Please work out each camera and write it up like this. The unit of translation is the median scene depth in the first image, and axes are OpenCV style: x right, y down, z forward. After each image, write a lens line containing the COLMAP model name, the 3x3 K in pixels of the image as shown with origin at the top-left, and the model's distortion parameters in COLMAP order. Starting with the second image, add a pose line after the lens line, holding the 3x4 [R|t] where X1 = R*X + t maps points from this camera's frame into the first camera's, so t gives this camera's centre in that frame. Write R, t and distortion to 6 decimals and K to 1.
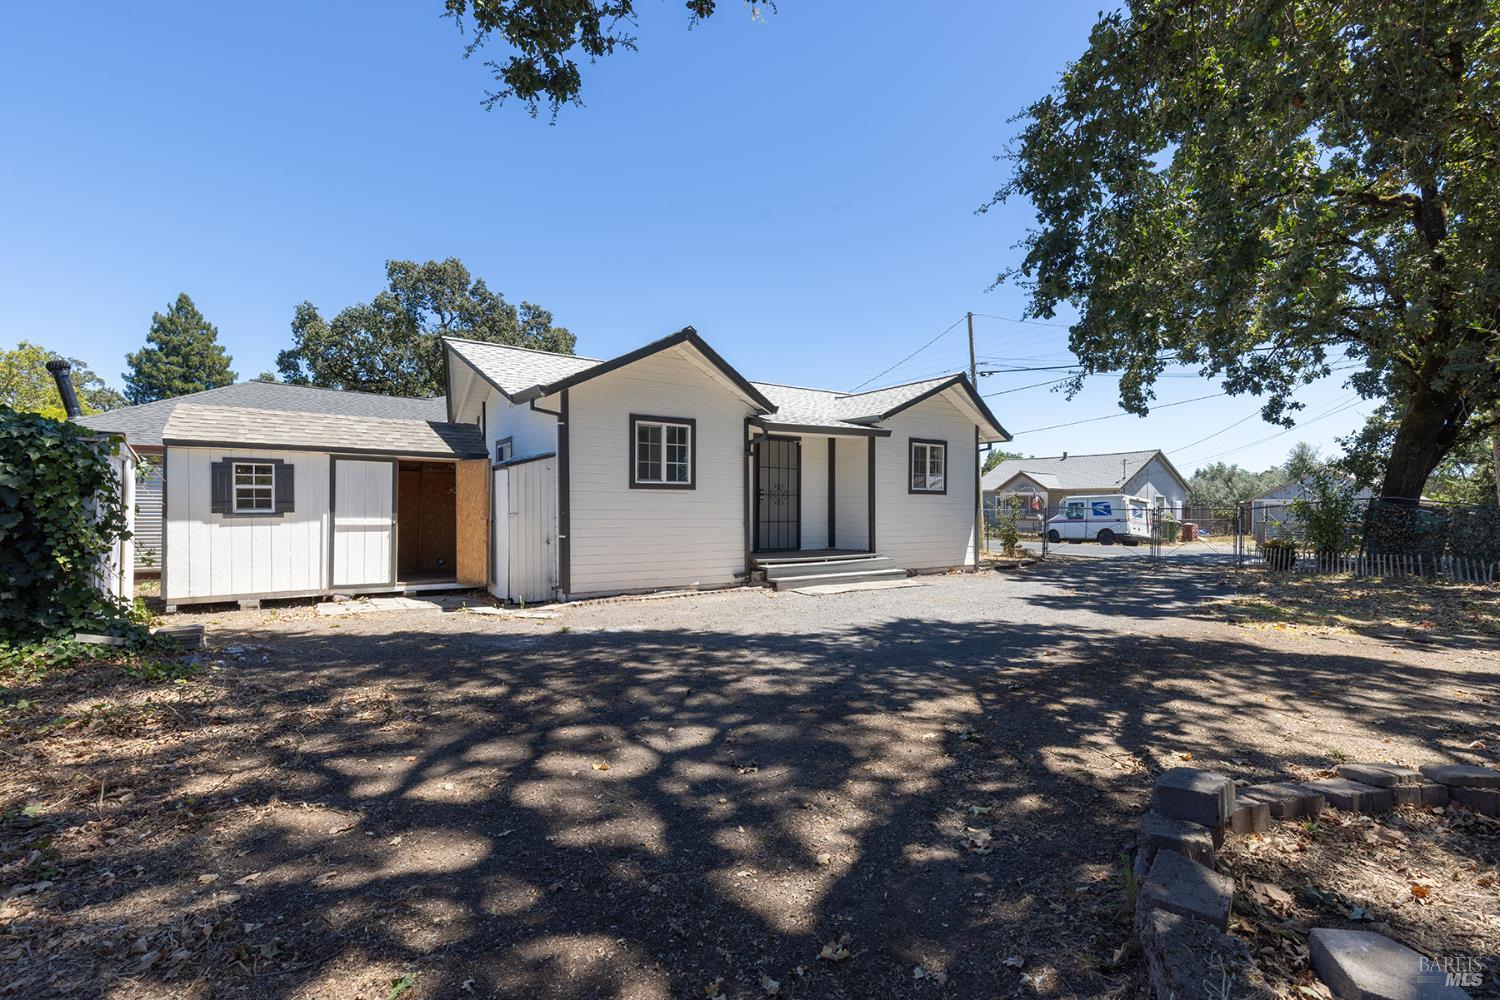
lens RADIAL K [[670.1, 0, 755.2], [0, 670.1, 500.7], [0, 0, 1]] dist [0.003303, 0.001650]
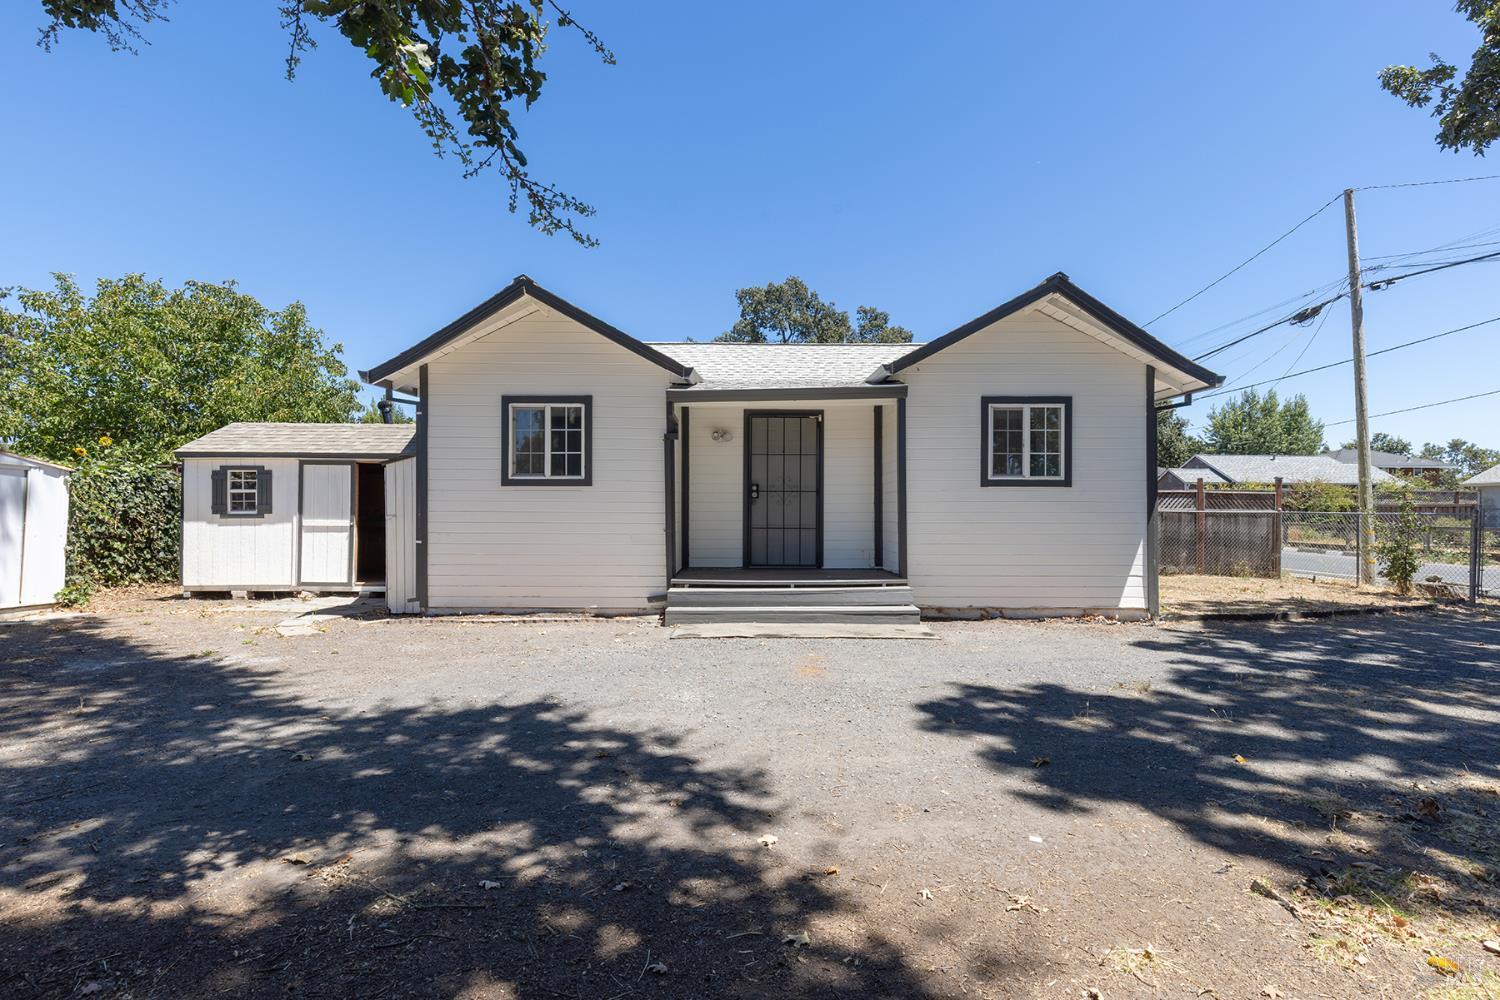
lens RADIAL K [[670.1, 0, 744.5], [0, 670.1, 502.4], [0, 0, 1]] dist [0.003303, 0.001650]
pose [[0.830443, -0.007582, -0.557052, 0.508174], [0.006600, 0.999971, -0.003771, 0.007154], [0.557065, -0.000545, 0.830469, 0.463779]]
